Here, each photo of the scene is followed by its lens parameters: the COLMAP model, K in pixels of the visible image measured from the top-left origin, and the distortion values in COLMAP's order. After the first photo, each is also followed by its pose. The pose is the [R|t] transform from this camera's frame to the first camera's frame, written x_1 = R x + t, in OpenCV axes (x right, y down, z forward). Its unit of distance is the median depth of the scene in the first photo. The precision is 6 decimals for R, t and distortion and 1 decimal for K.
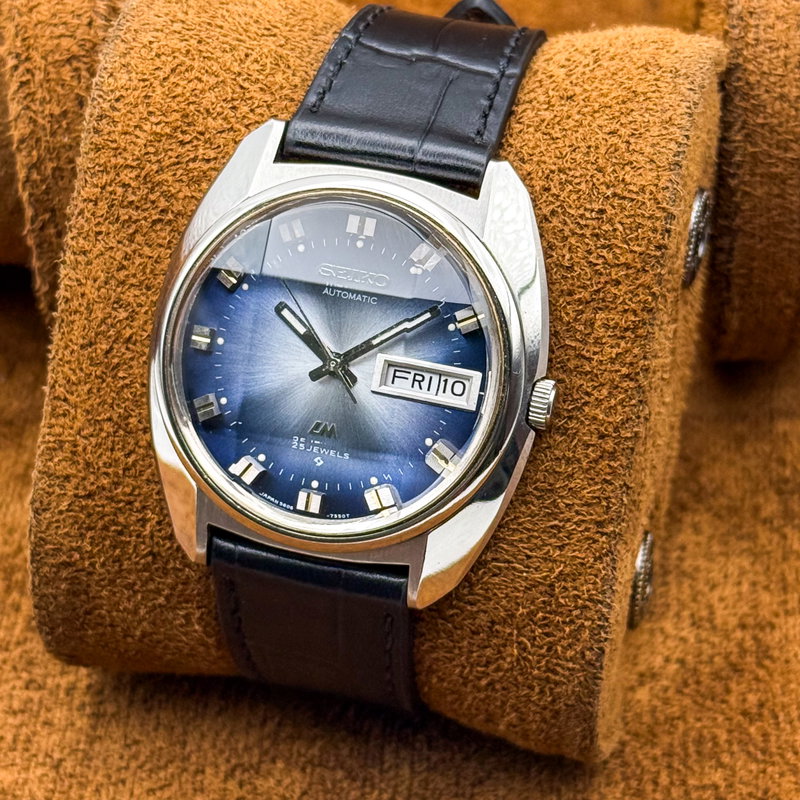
lens RADIAL K [[2579.6, 0, 400.0], [0, 2579.6, 400.0], [0, 0, 1]] dist [0.117465, -3.004704]
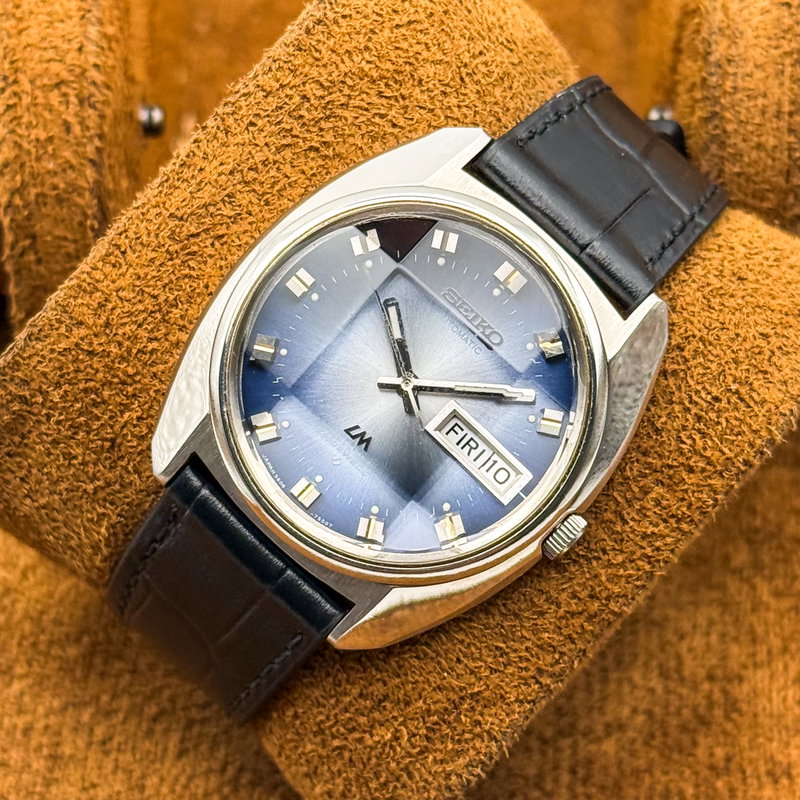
lens RADIAL K [[2579.6, 0, 400.0], [0, 2579.6, 400.0], [0, 0, 1]] dist [0.117465, -3.004704]
pose [[0.829450, 0.539357, 0.145283, -0.155589], [-0.538028, 0.841338, -0.051726, 0.039767], [-0.150131, -0.035262, 0.988037, 0.061264]]
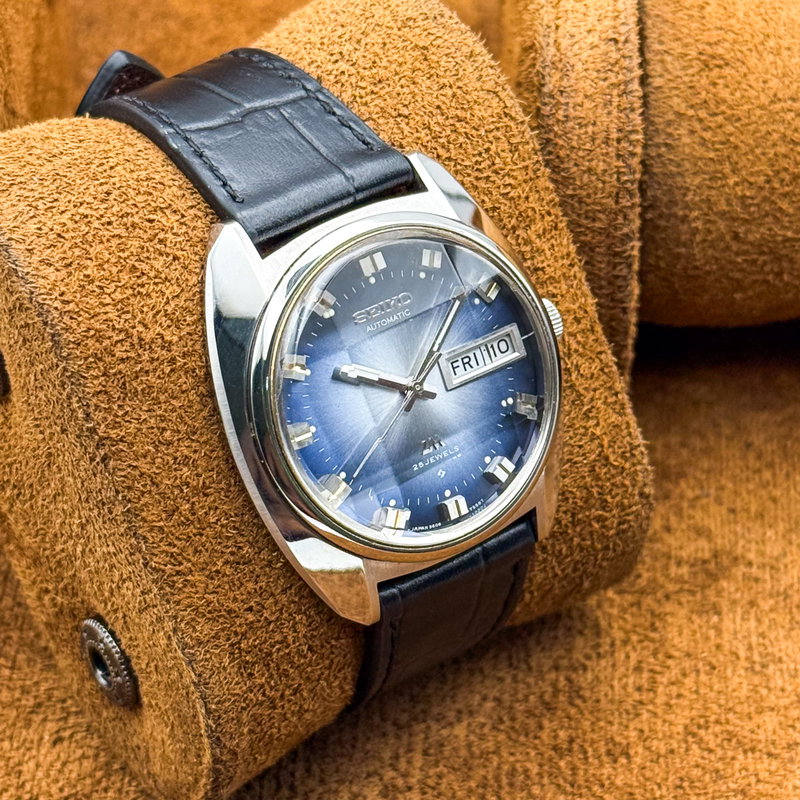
lens RADIAL K [[2579.6, 0, 400.0], [0, 2579.6, 400.0], [0, 0, 1]] dist [0.117465, -3.004704]
pose [[0.645236, -0.525315, 0.554720, -0.604831], [0.485776, 0.842510, 0.232807, -0.252716], [-0.589654, 0.119255, 0.798803, 0.136992]]
